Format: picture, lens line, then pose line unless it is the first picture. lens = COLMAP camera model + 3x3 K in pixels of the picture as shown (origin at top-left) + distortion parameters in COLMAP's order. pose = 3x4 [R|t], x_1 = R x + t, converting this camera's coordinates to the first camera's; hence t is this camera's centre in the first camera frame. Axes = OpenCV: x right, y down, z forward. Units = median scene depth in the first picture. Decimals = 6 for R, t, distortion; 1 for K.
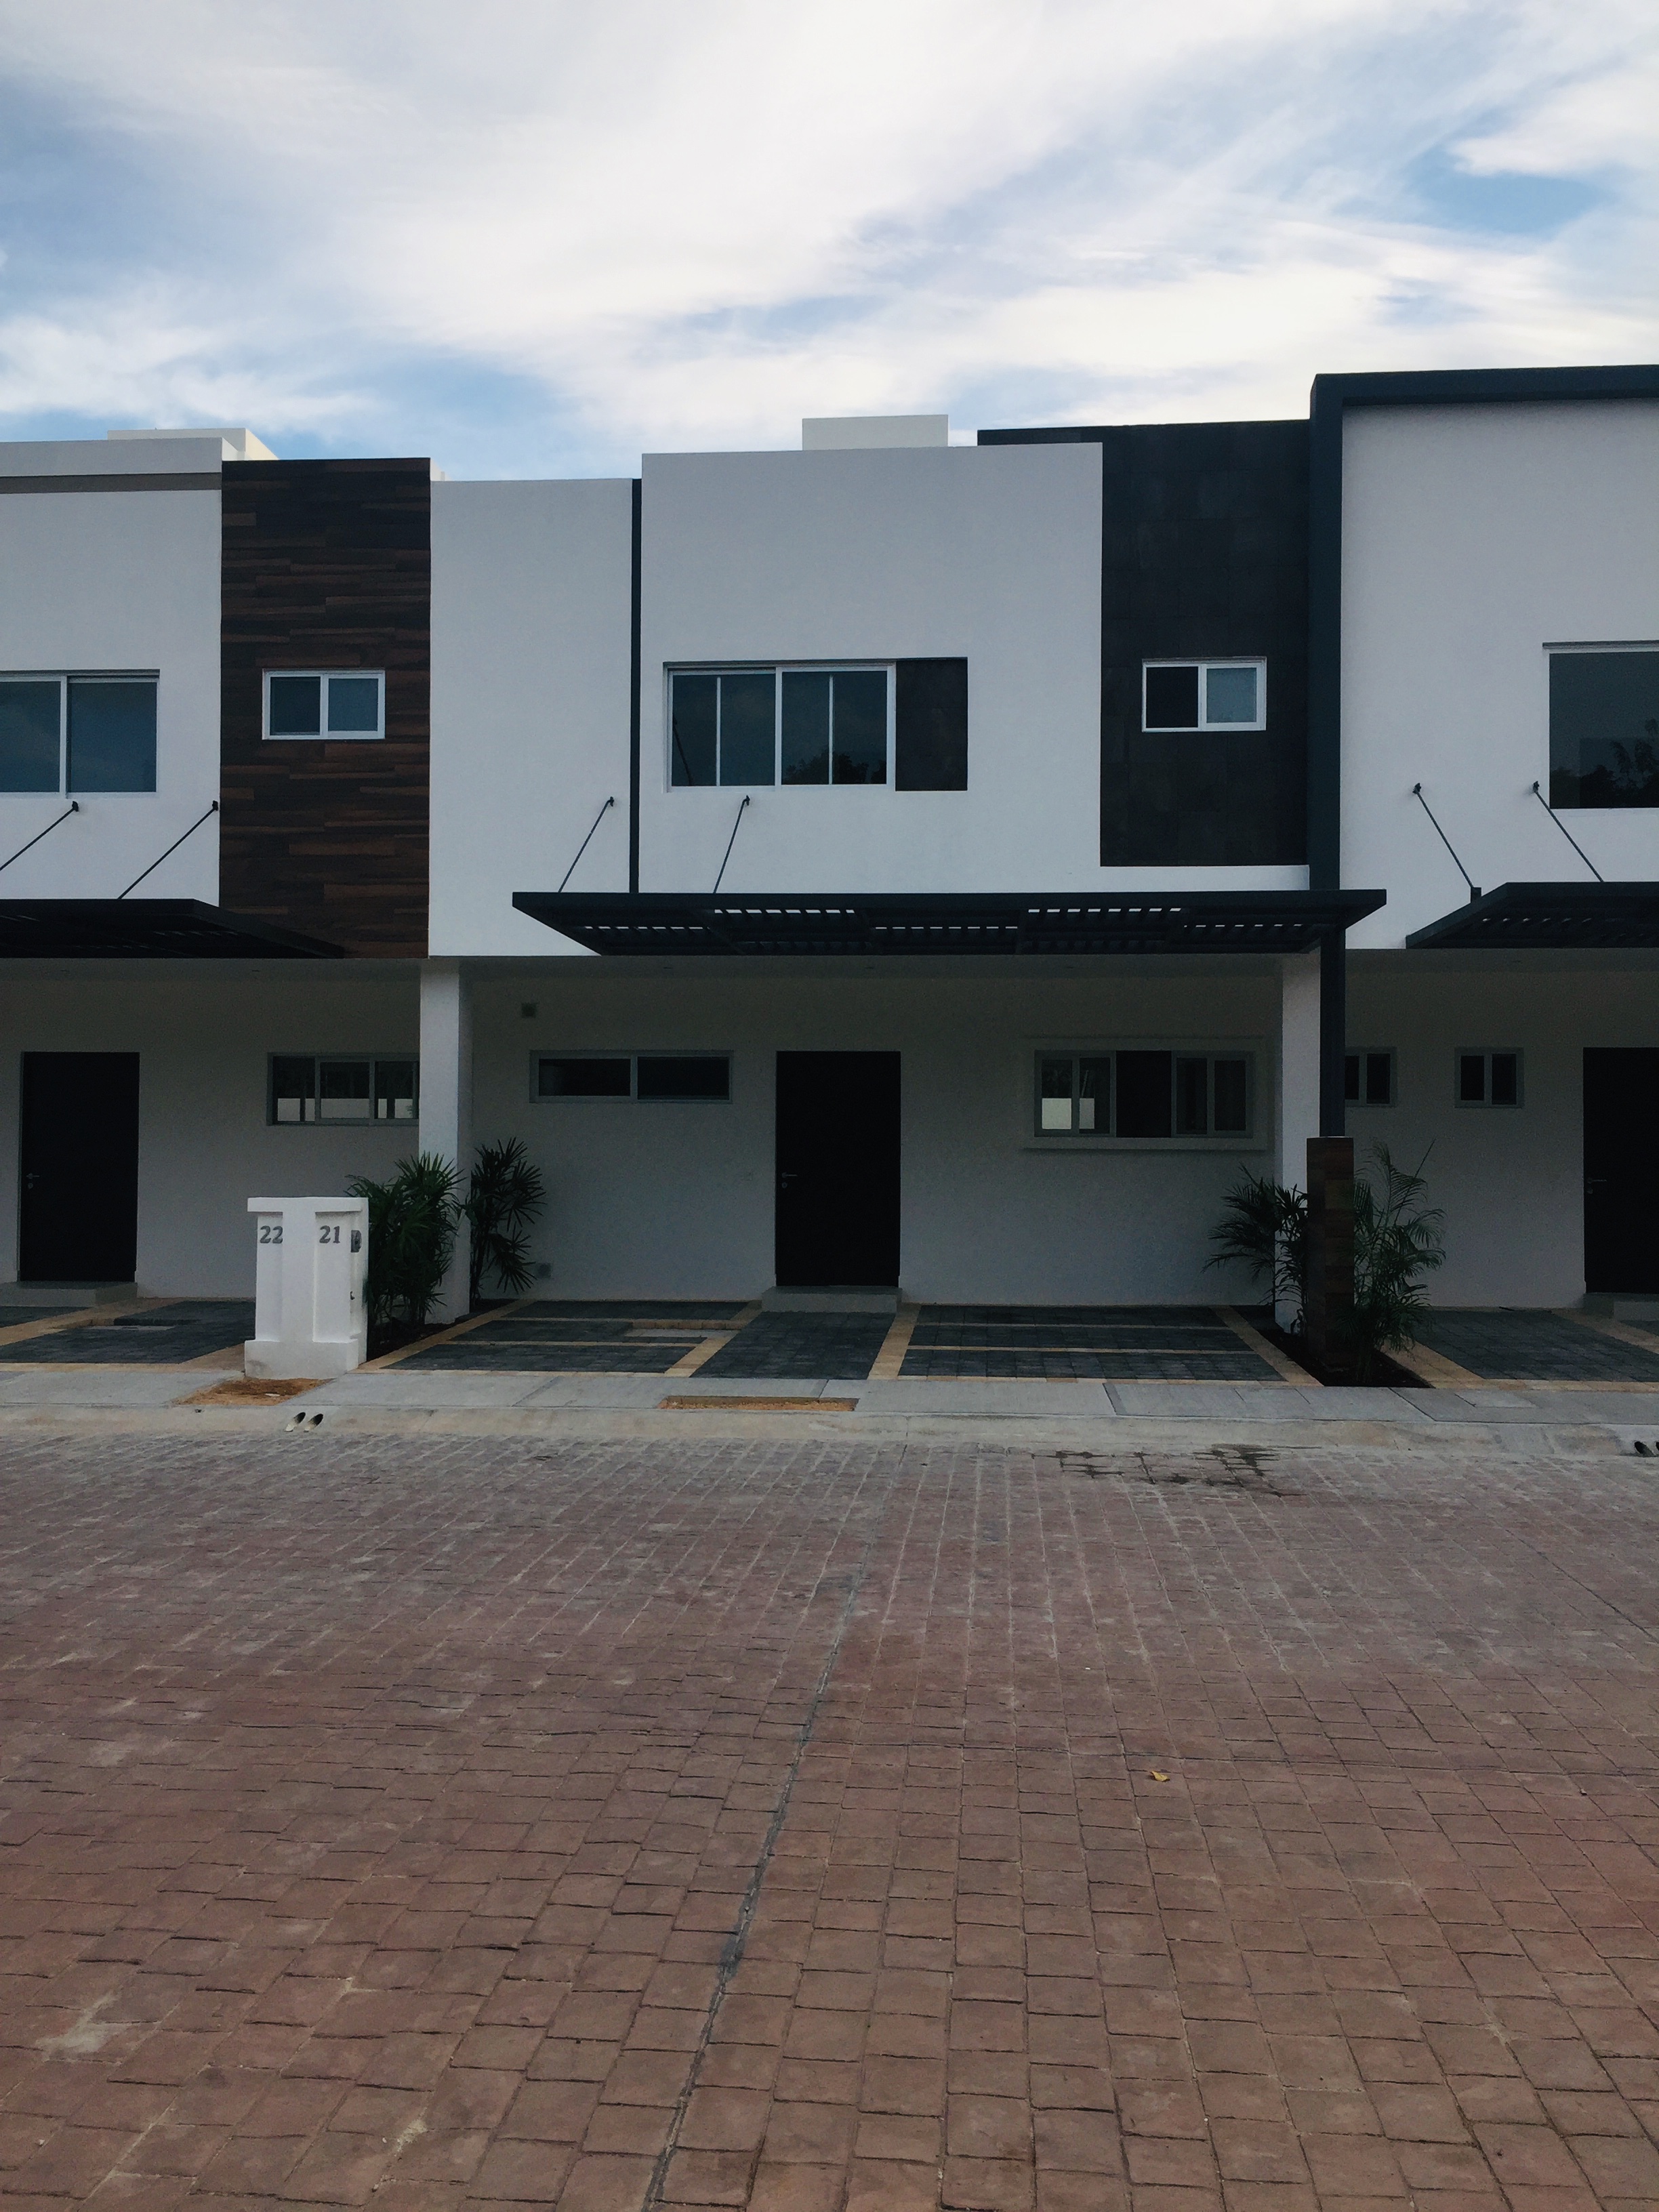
lens RADIAL K [[1887.5, 0, 837.4], [0, 1887.5, 1096.5], [0, 0, 1]] dist [0.070636, -0.092119]
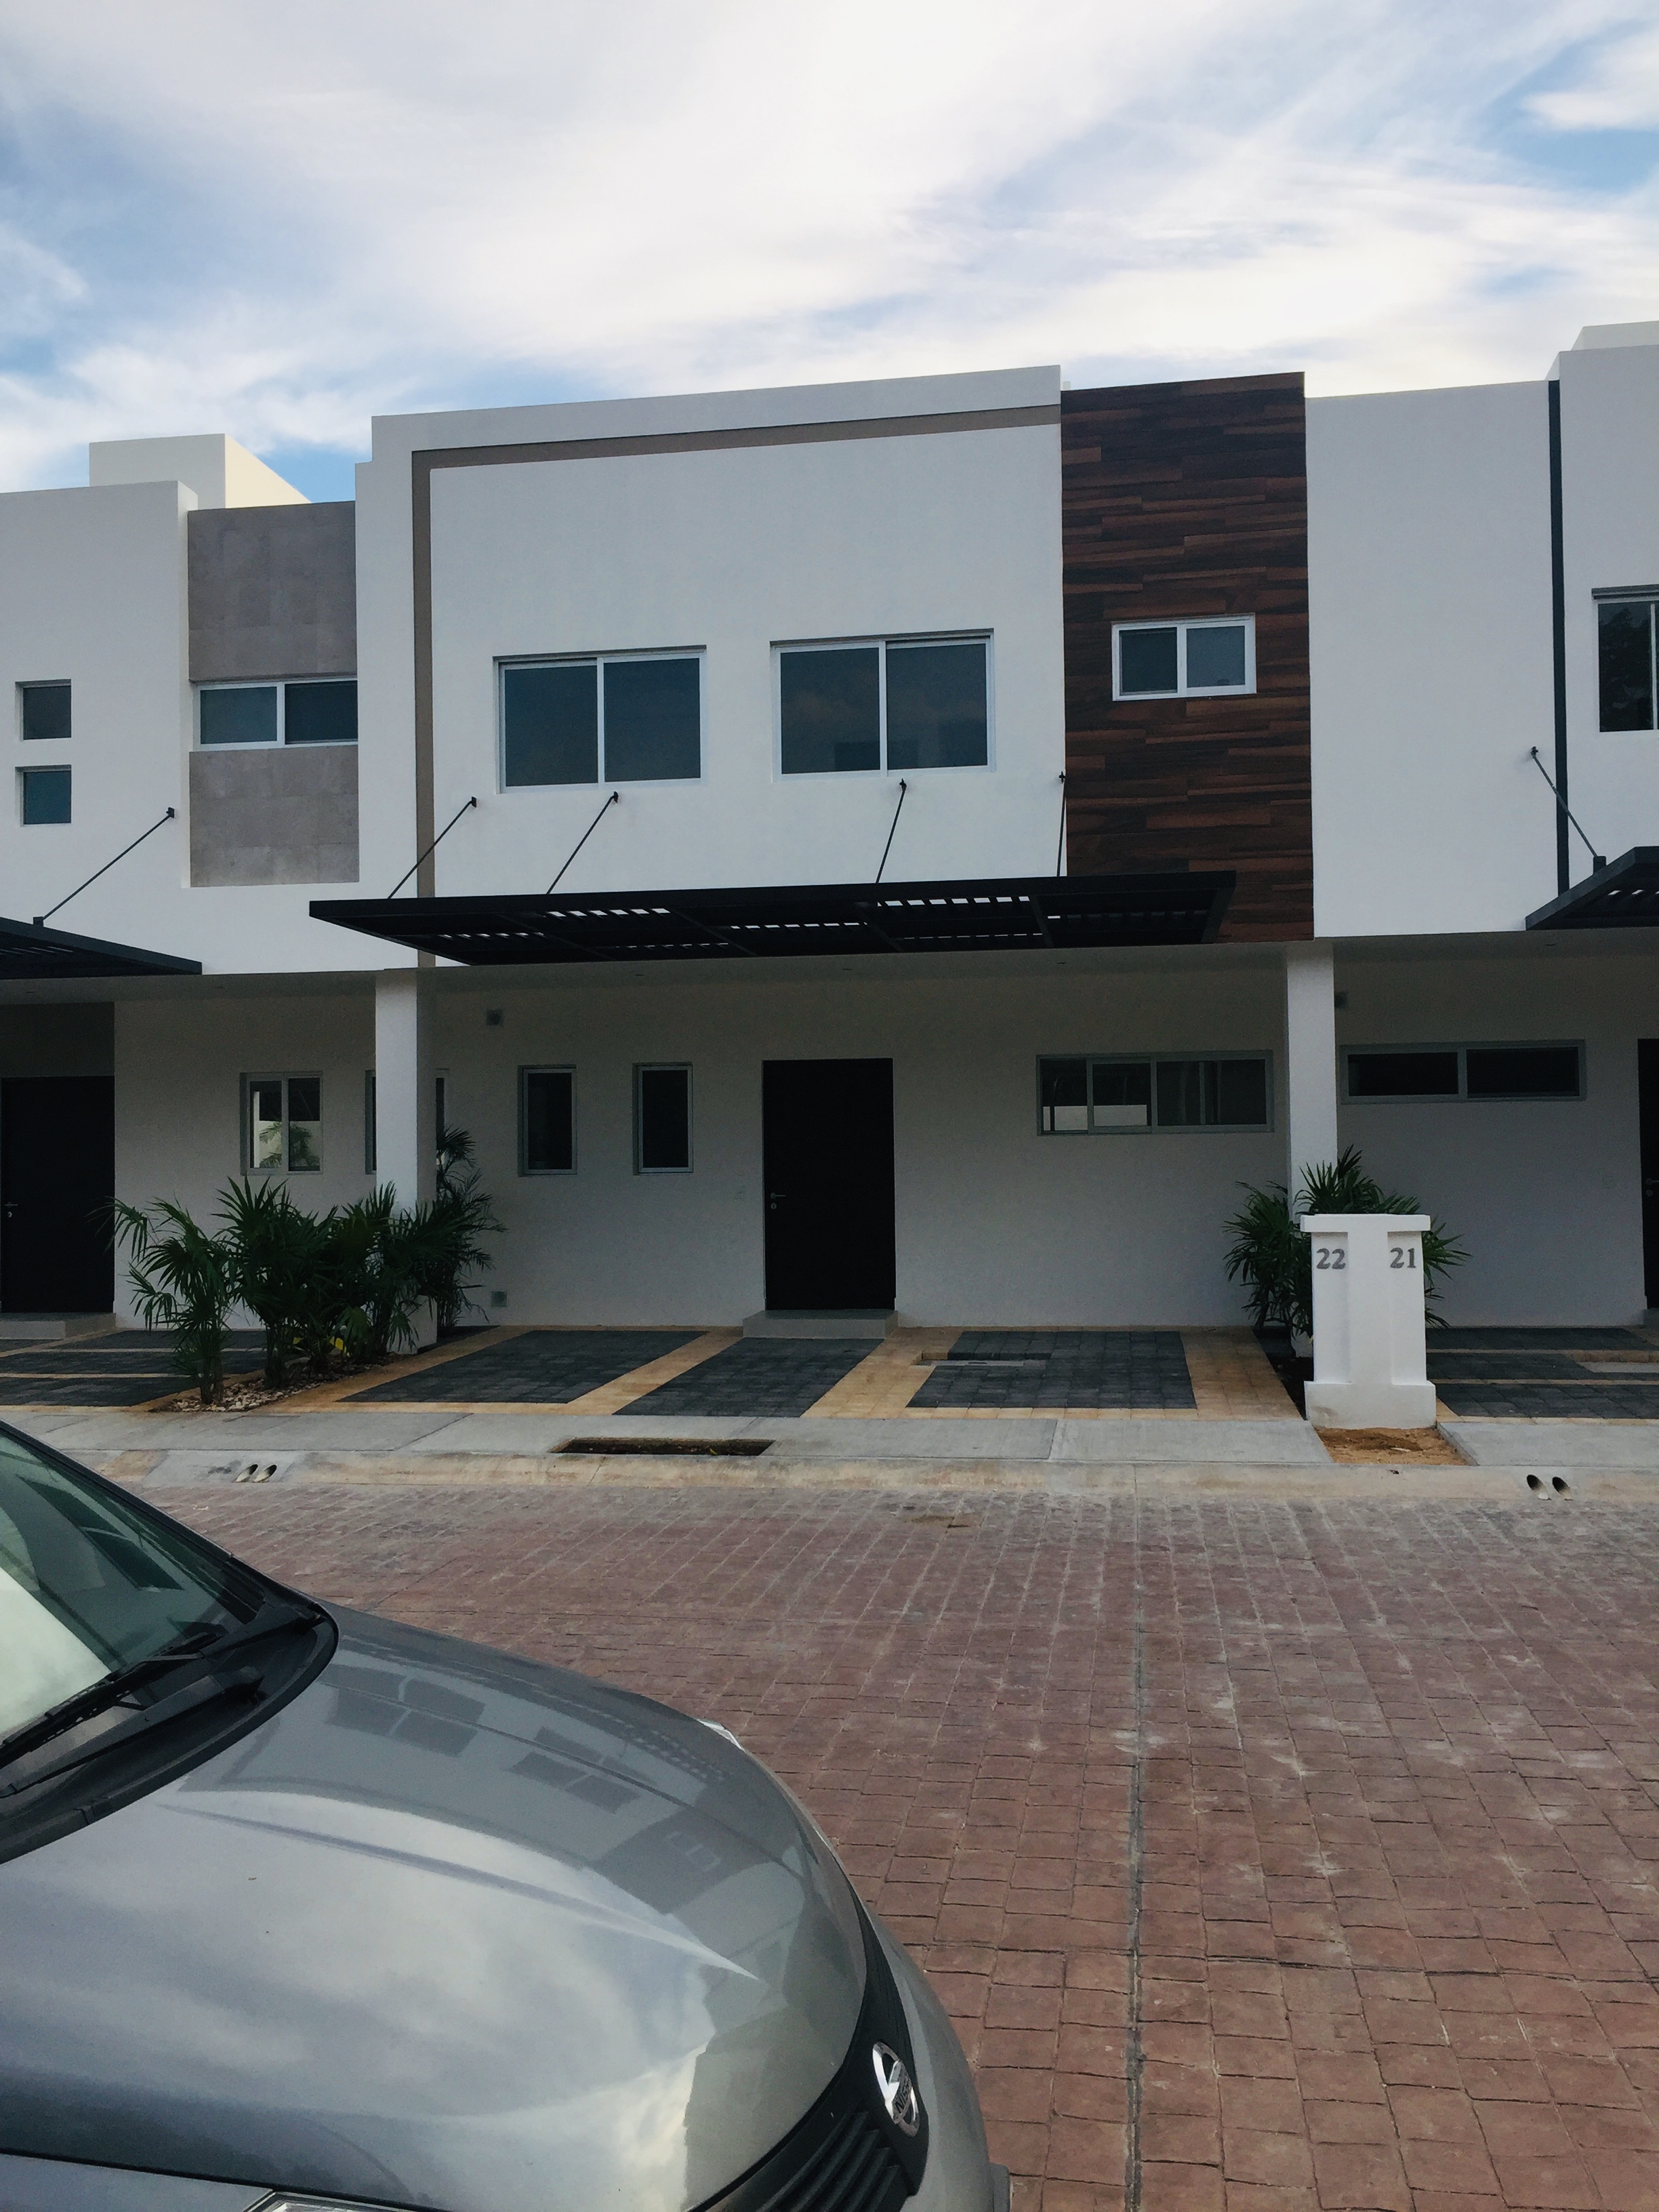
lens RADIAL K [[1887.5, 0, 837.4], [0, 1887.5, 1096.5], [0, 0, 1]] dist [0.070636, -0.092119]
pose [[0.996957, -0.021235, -0.075009, -0.371652], [0.020777, 0.999760, -0.006881, 0.000821], [0.075137, 0.005301, 0.997159, 0.107657]]
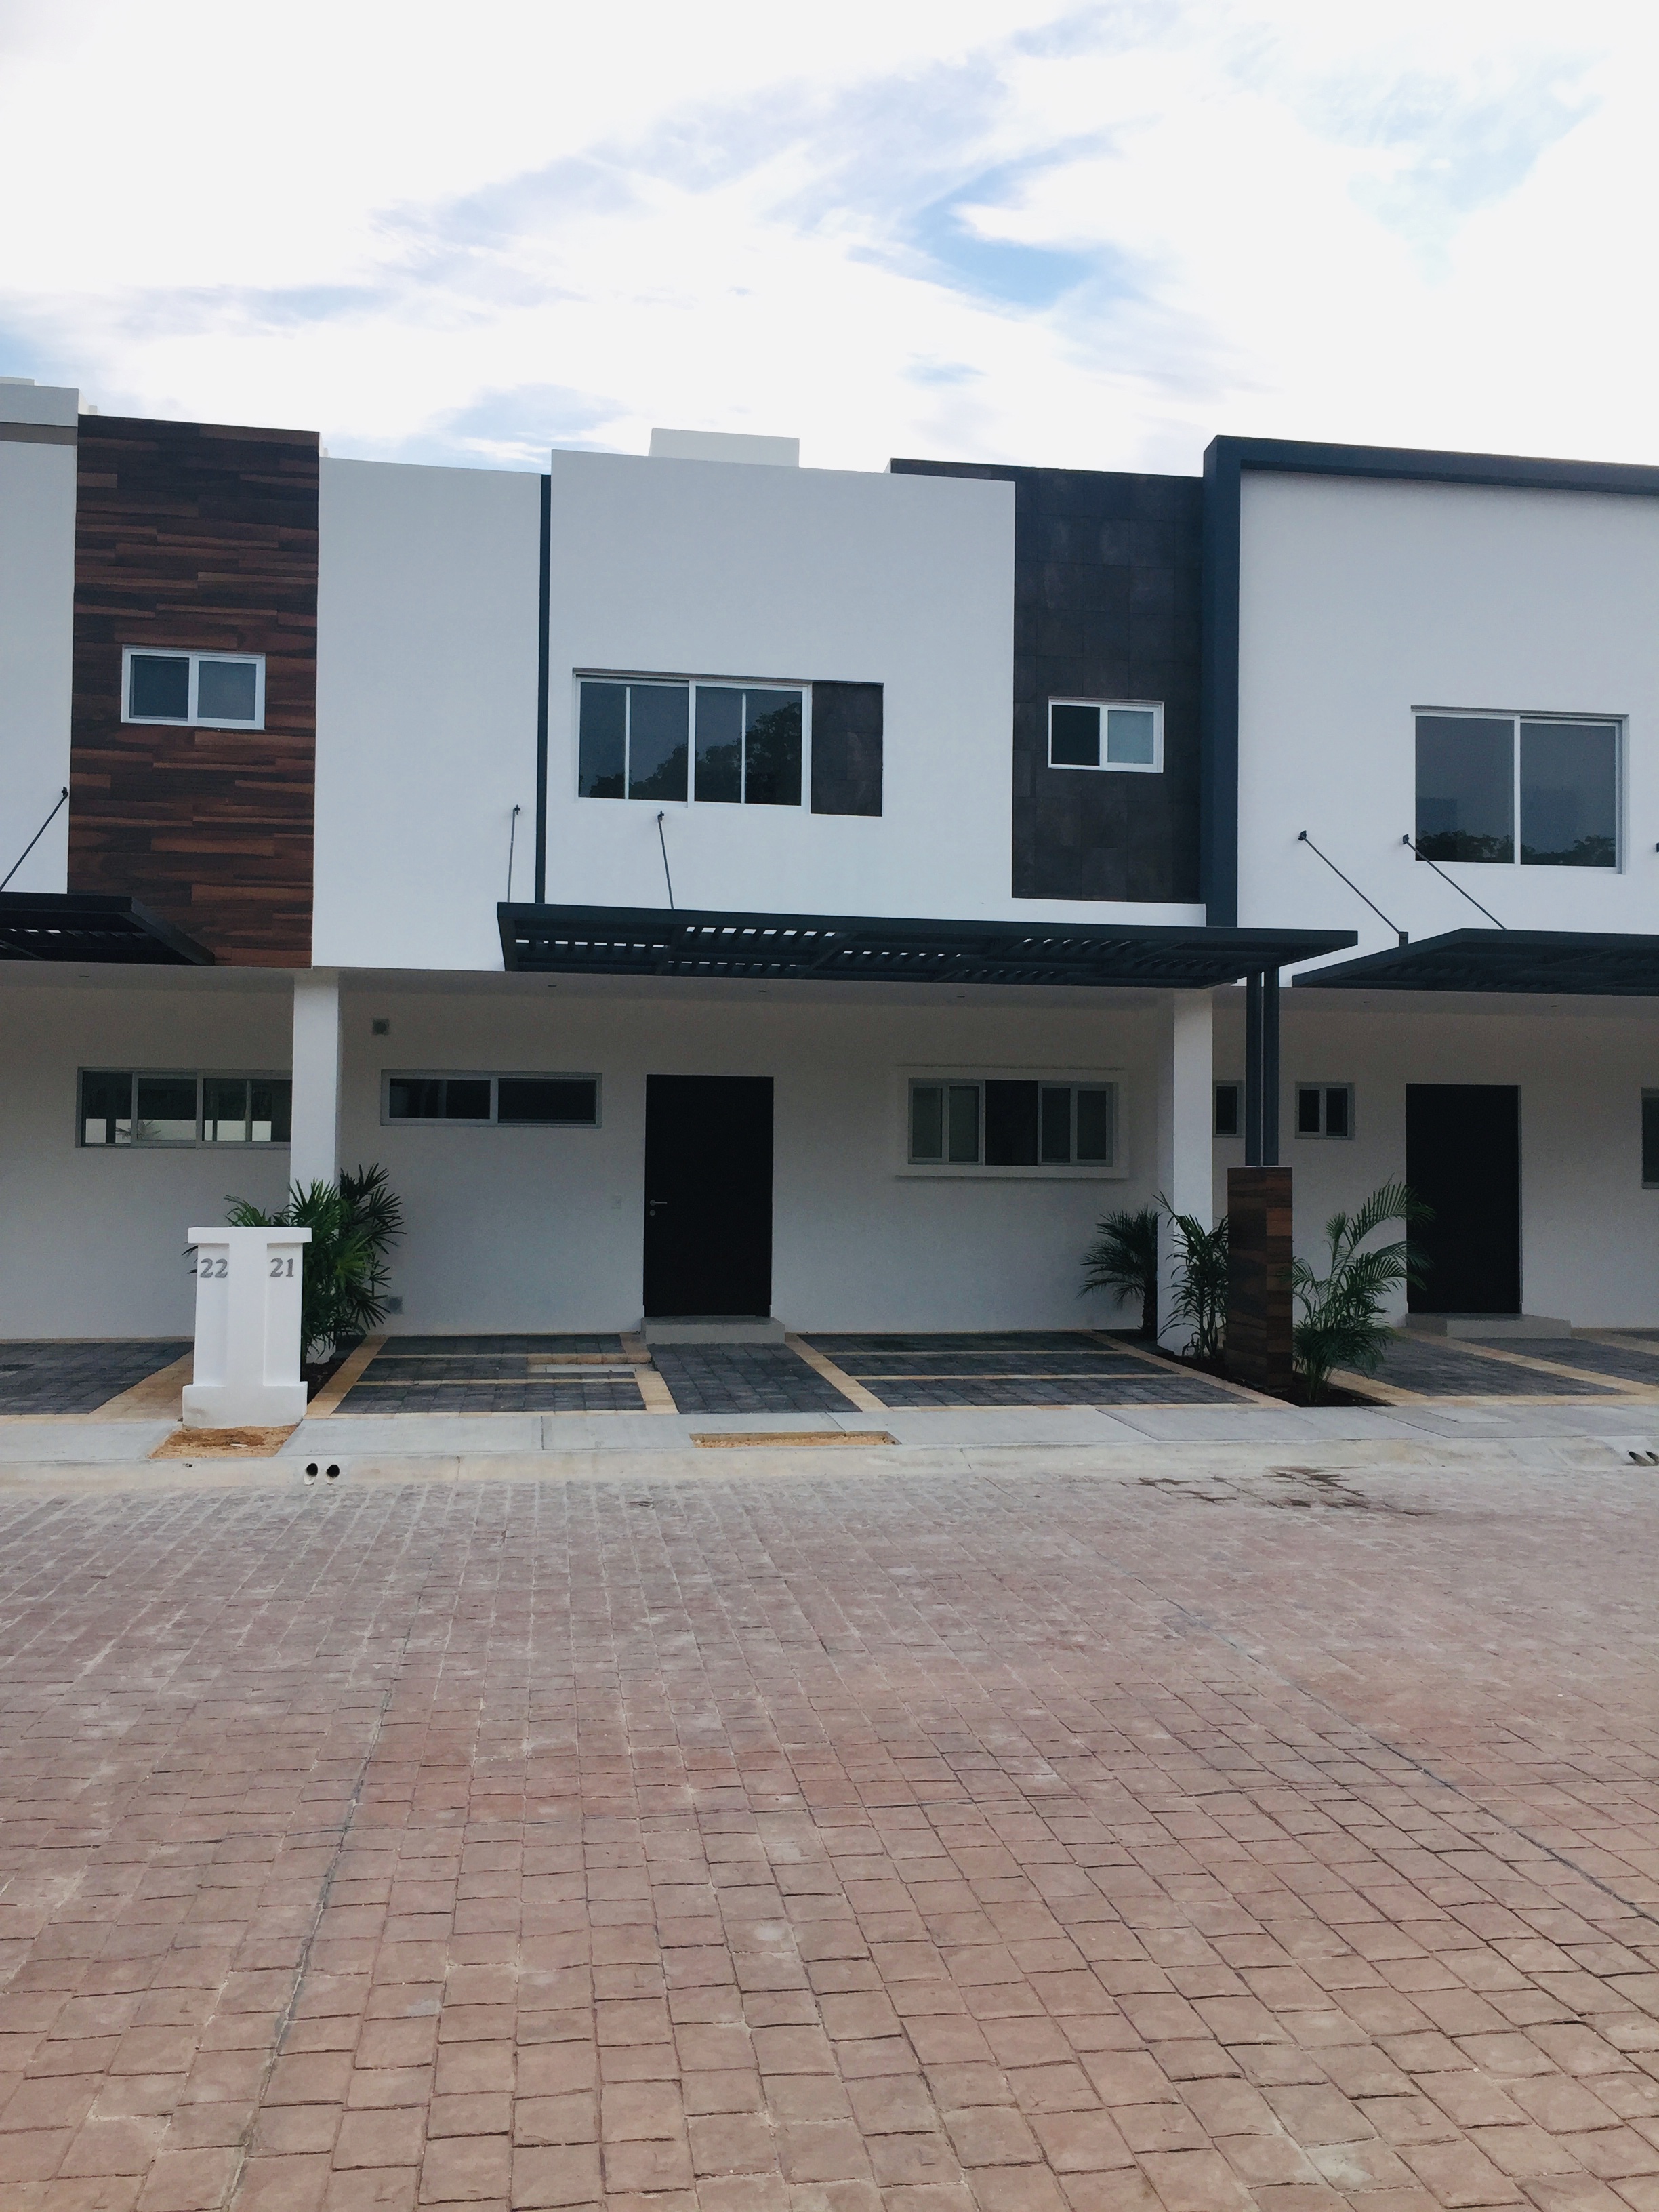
lens RADIAL K [[1887.5, 0, 837.4], [0, 1887.5, 1096.5], [0, 0, 1]] dist [0.070636, -0.092119]
pose [[0.972415, 0.013619, 0.232859, -0.180958], [-0.010270, 0.999826, -0.015588, 0.001491], [-0.233031, 0.012766, 0.972386, 0.038180]]
